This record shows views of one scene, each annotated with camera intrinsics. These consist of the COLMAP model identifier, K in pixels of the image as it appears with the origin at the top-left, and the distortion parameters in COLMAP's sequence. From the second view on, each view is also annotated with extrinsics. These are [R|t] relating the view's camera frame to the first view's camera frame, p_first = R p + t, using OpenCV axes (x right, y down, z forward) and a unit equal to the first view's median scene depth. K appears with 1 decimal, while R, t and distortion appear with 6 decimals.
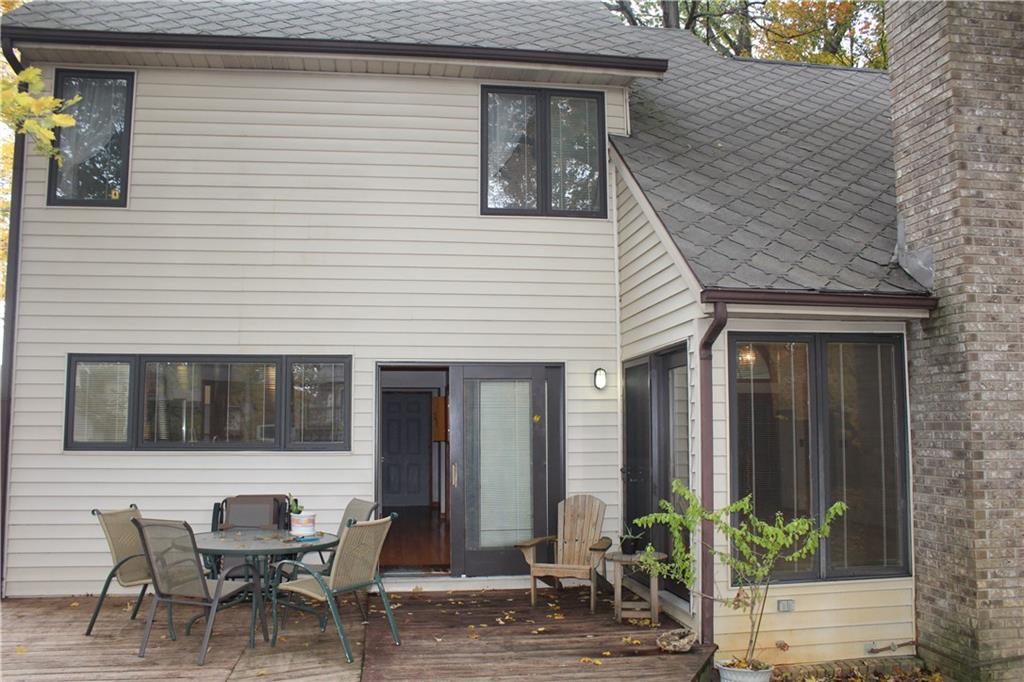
lens RADIAL K [[870.1, 0, 512.0], [0, 870.1, 341.0], [0, 0, 1]] dist [-0.160295, 0.159155]
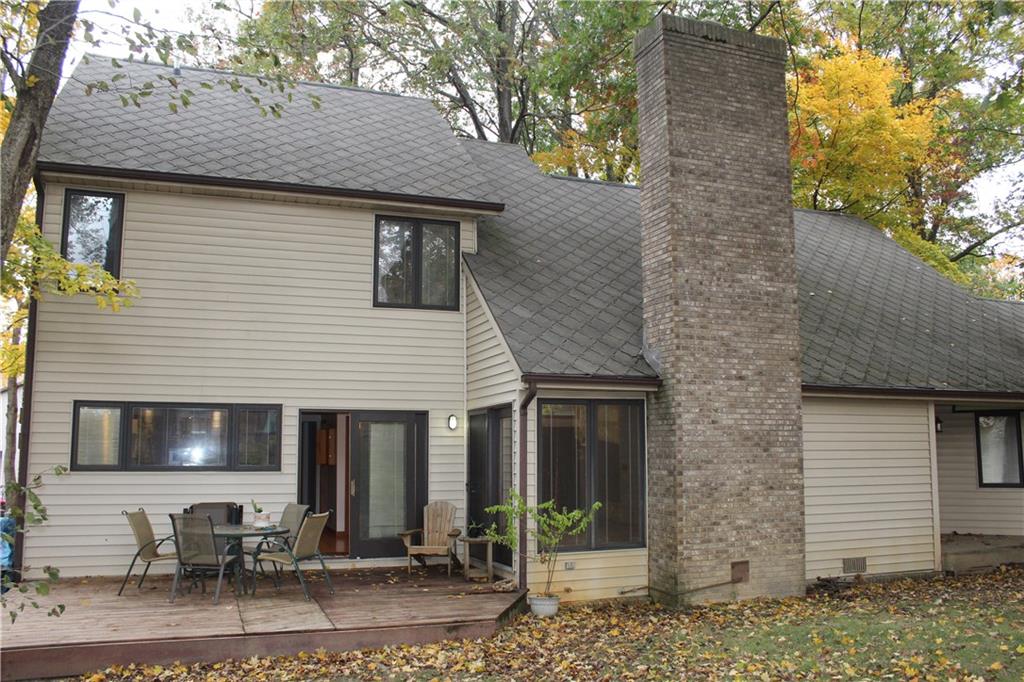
lens RADIAL K [[870.1, 0, 512.0], [0, 870.1, 341.0], [0, 0, 1]] dist [-0.160295, 0.159155]
pose [[0.979288, 0.025383, 0.200874, -0.130679], [-0.019833, 0.999365, -0.029593, -0.068999], [-0.201497, 0.024996, 0.979170, -0.608114]]
